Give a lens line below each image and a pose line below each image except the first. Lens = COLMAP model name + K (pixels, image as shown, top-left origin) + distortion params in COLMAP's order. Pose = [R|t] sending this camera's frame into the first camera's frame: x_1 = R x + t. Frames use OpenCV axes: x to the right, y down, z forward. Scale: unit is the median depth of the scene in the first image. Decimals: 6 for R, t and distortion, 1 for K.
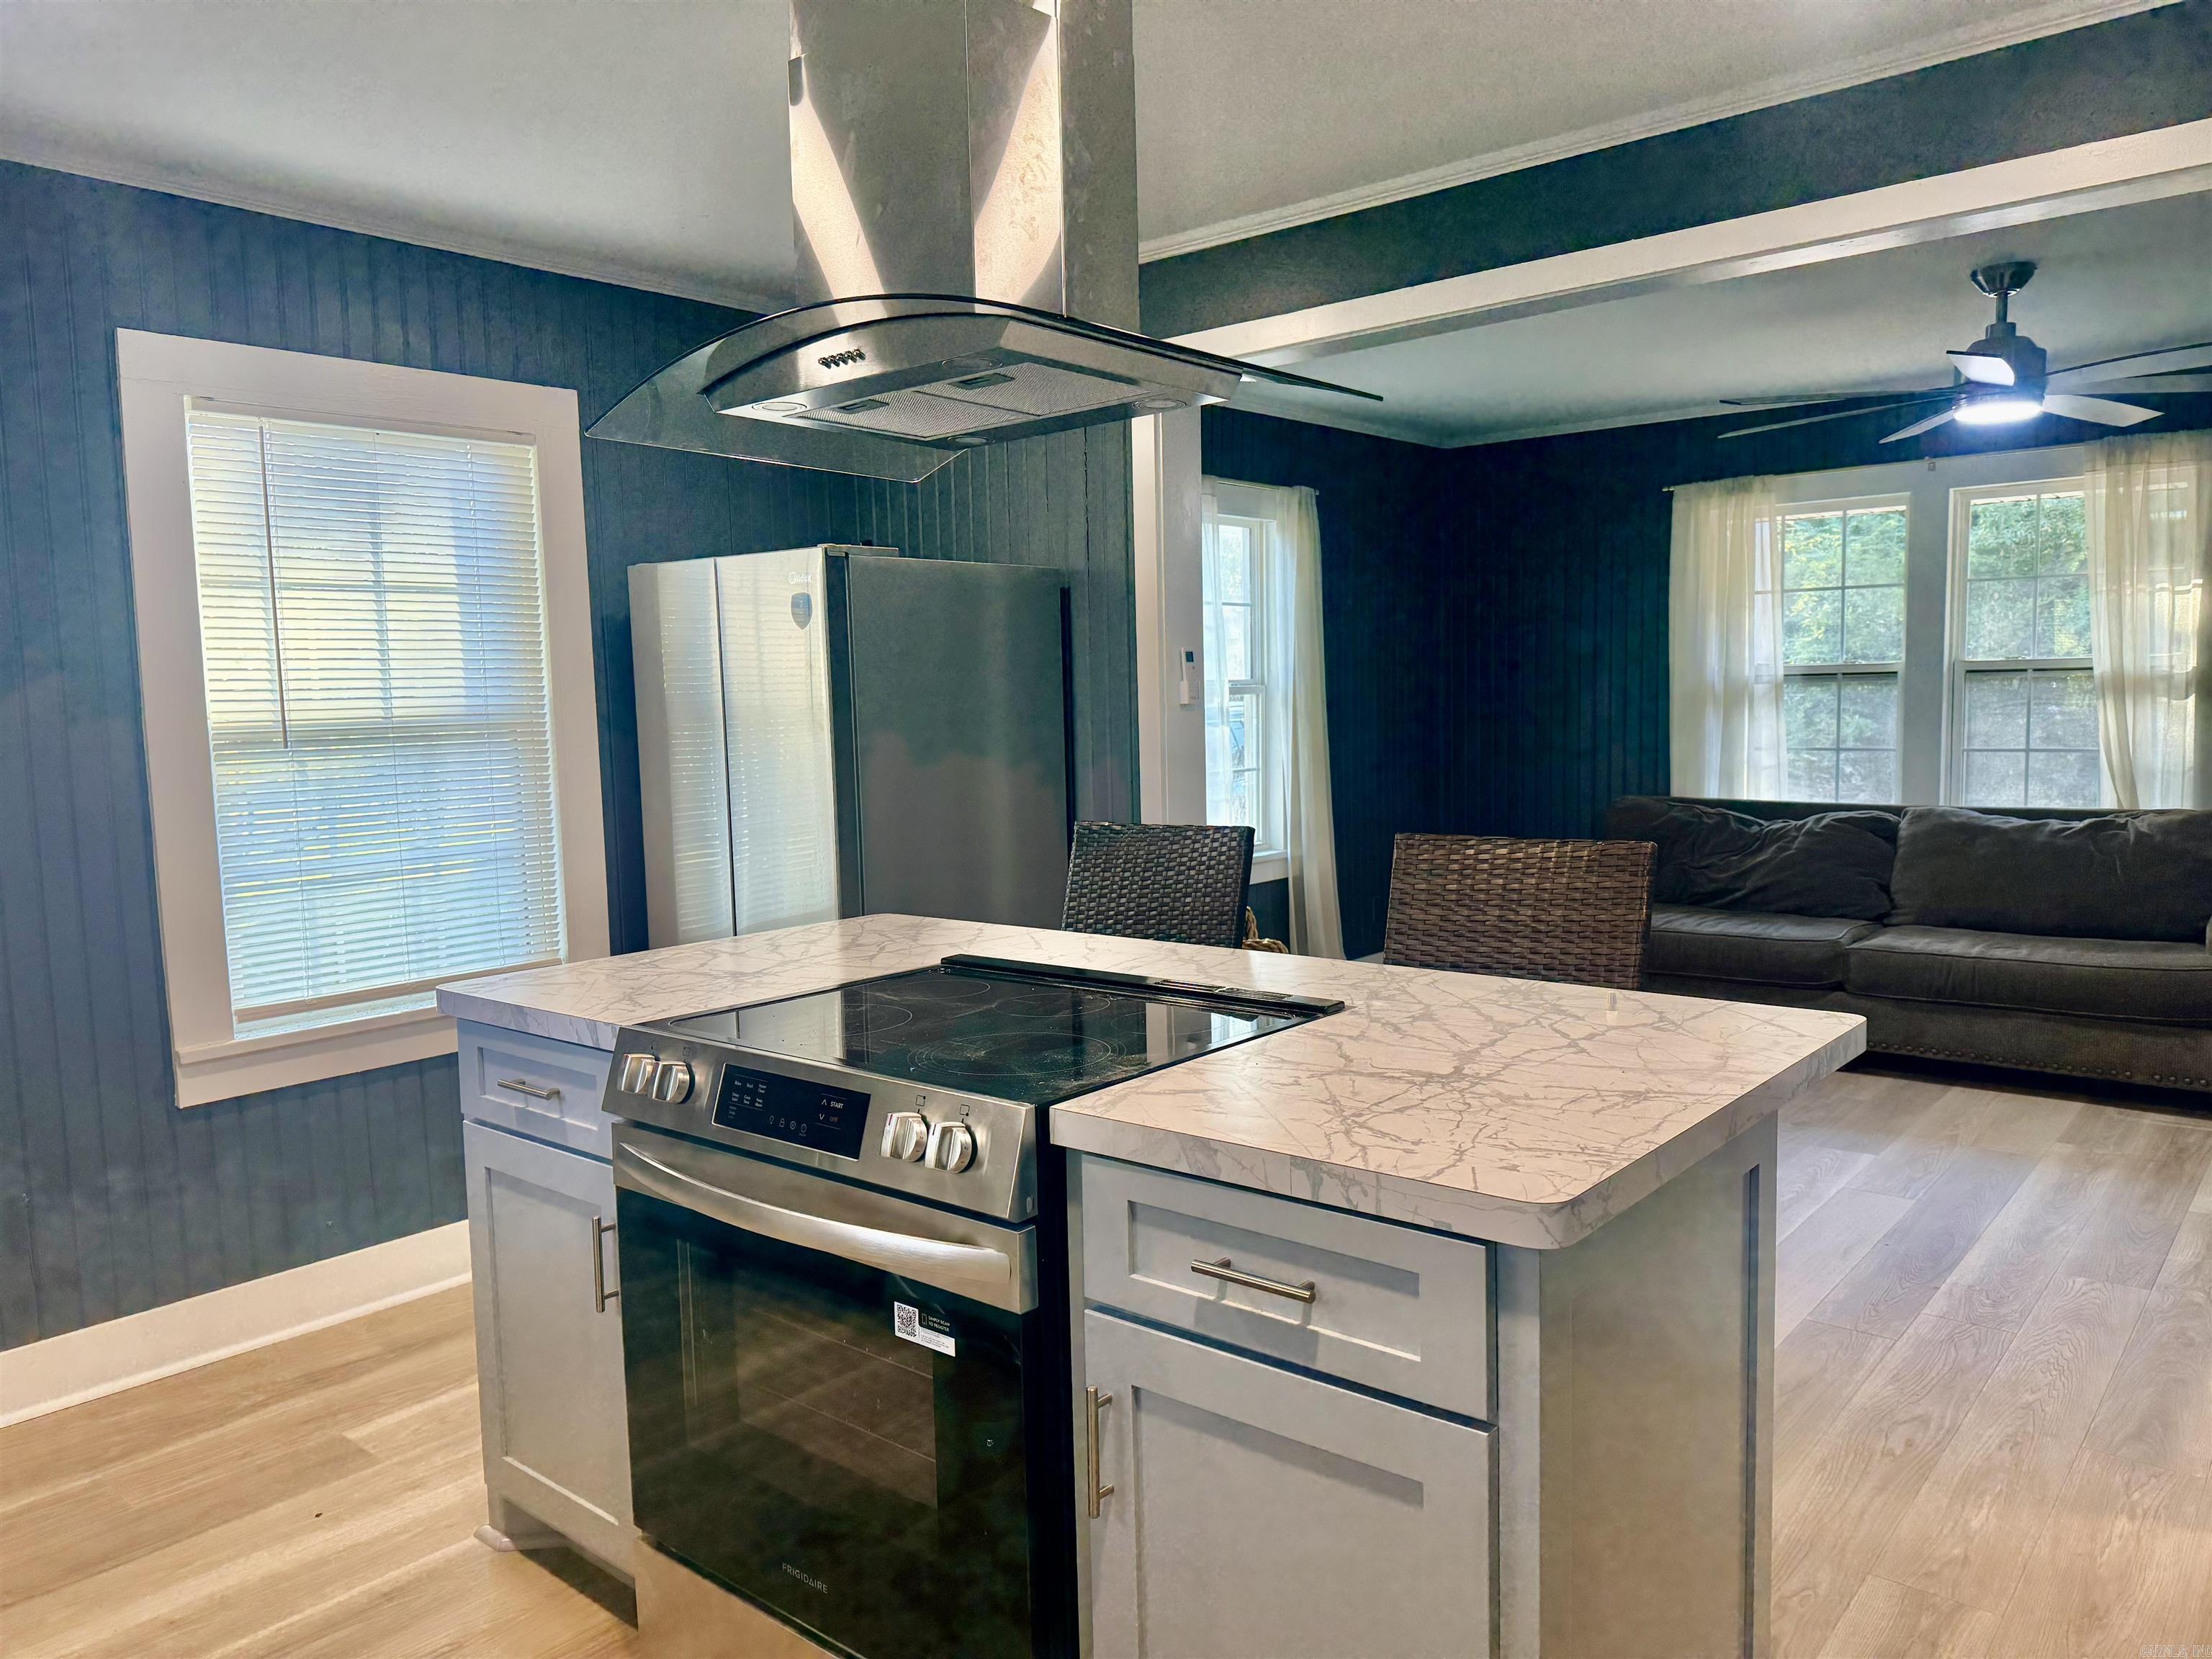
lens RADIAL K [[1565.9, 0, 1106.0], [0, 1565.9, 829.5], [0, 0, 1]] dist [0.049430, -0.001761]
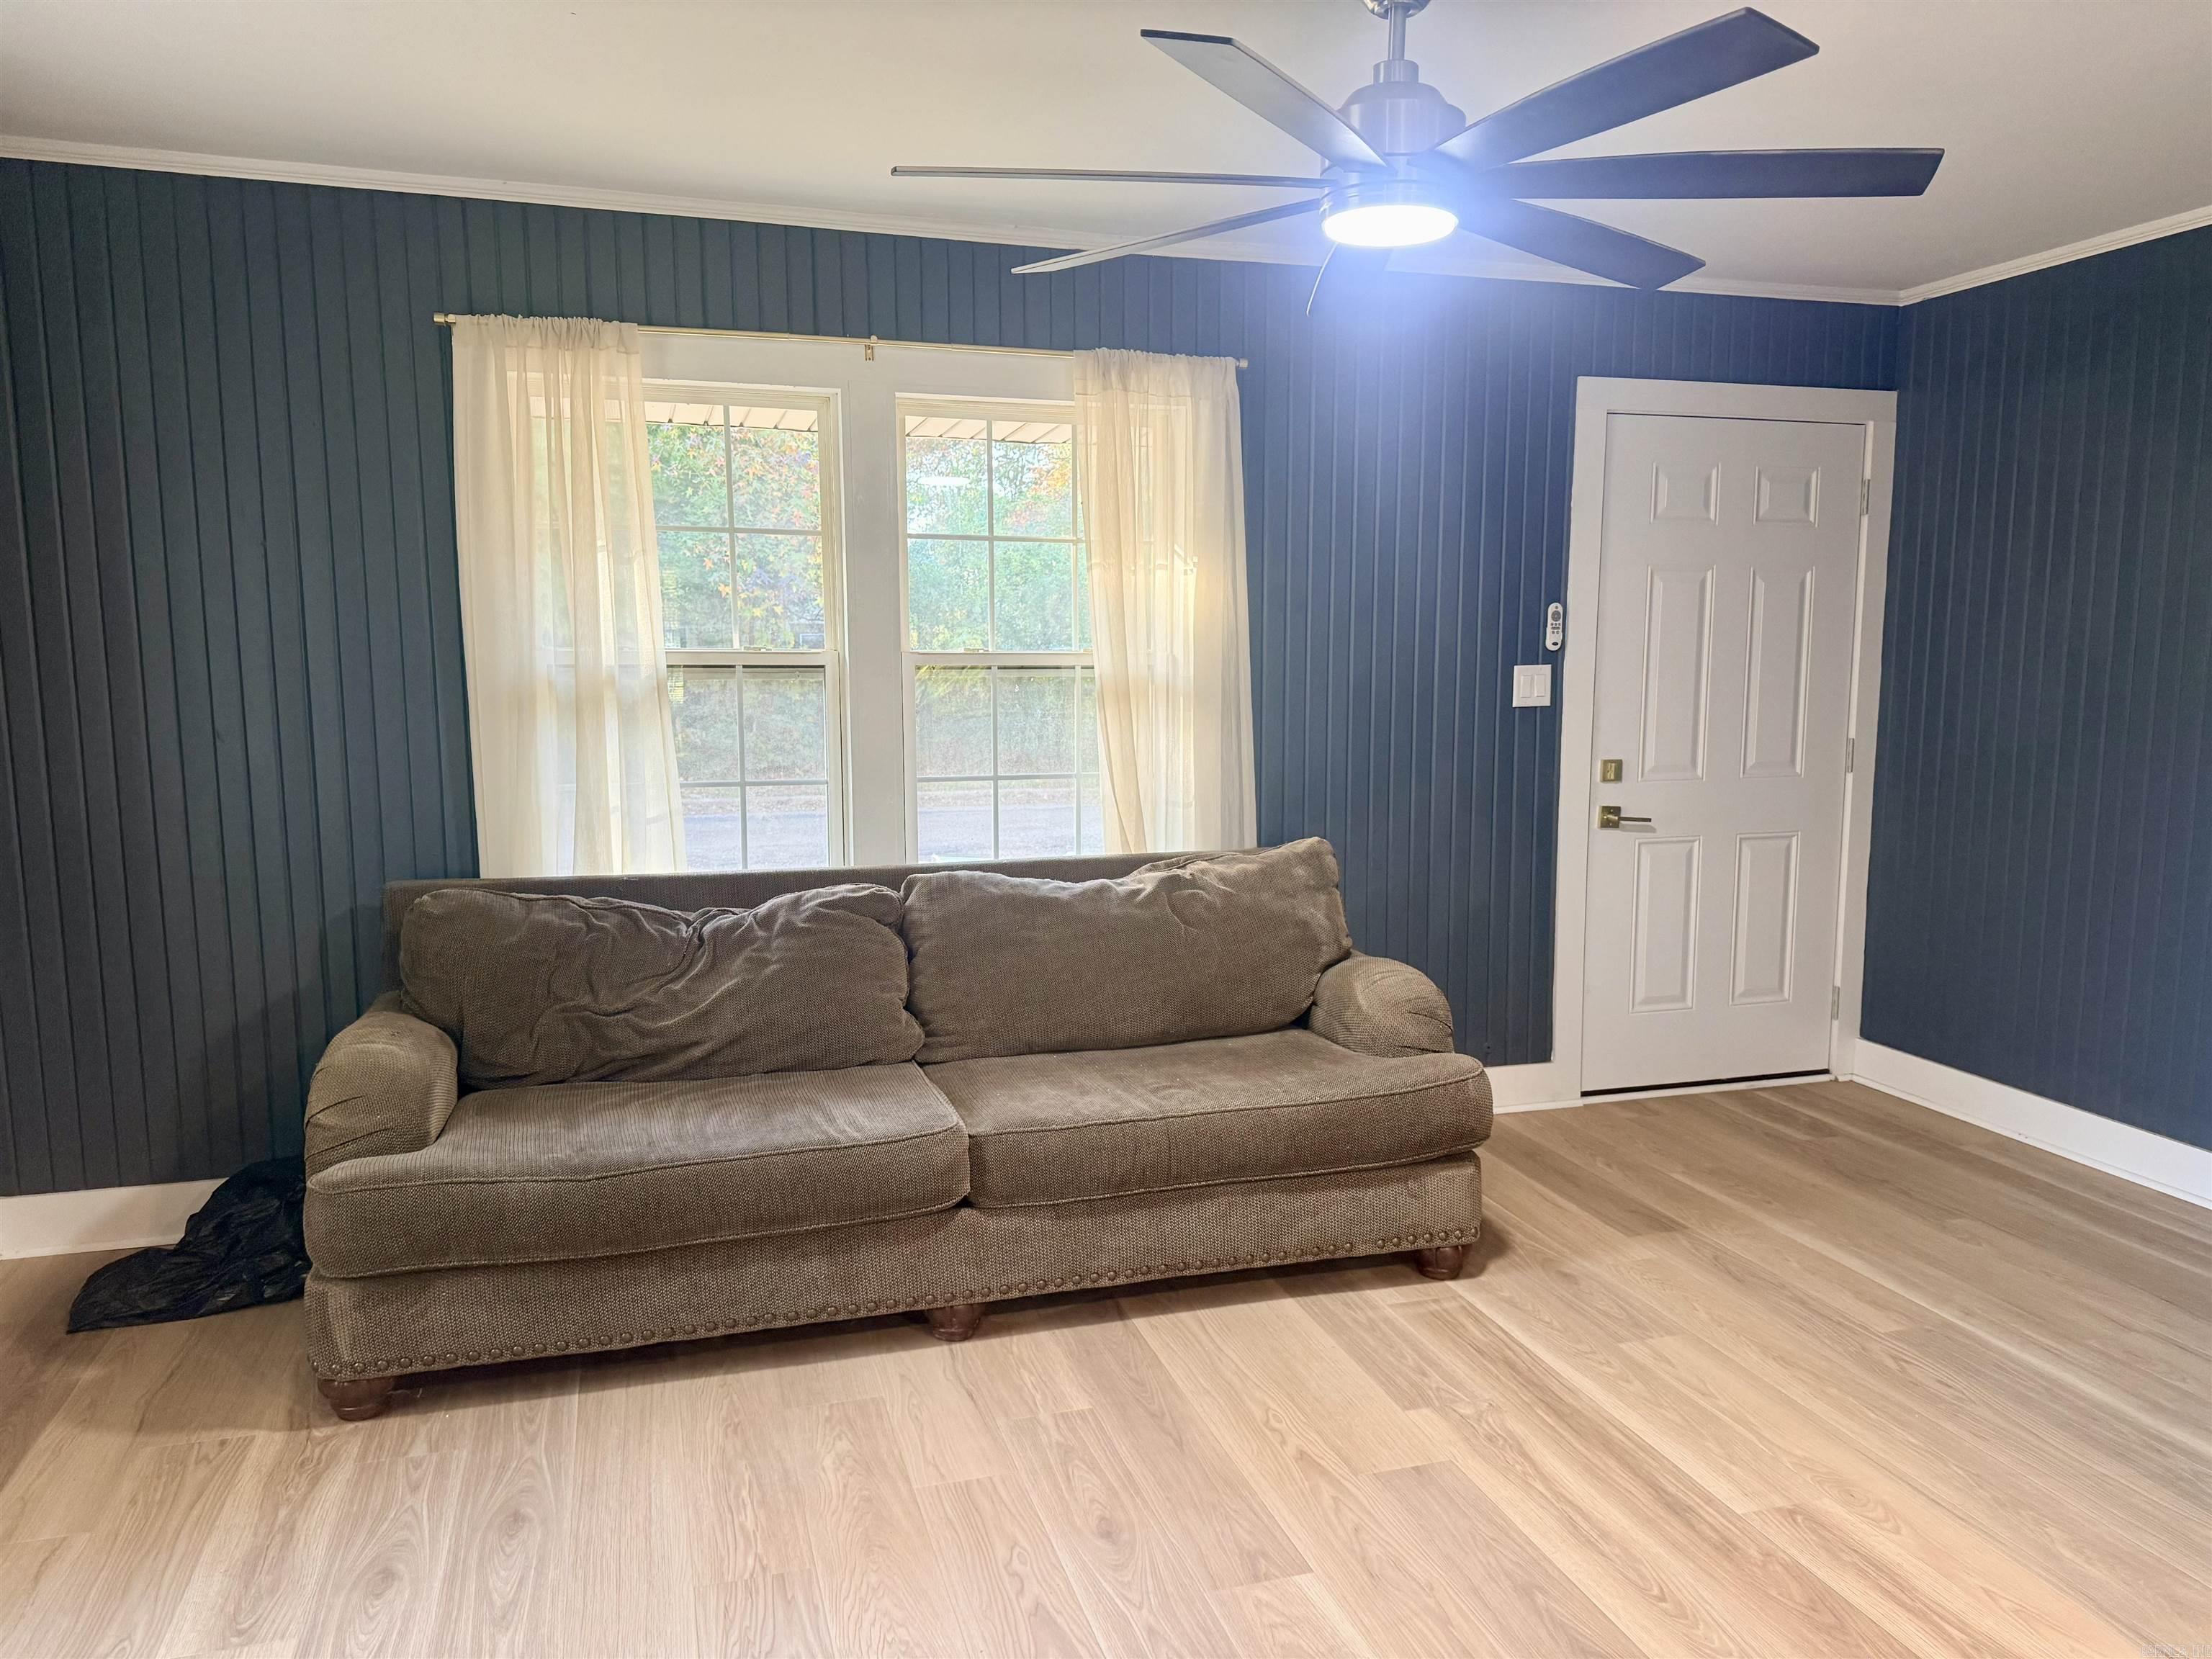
lens RADIAL K [[1565.9, 0, 1106.0], [0, 1565.9, 829.5], [0, 0, 1]] dist [0.049430, -0.001761]
pose [[0.539465, -0.074767, 0.838682, 0.010443], [0.064612, 0.996789, 0.047302, -0.055389], [-0.839525, 0.028671, 0.542563, 0.558553]]
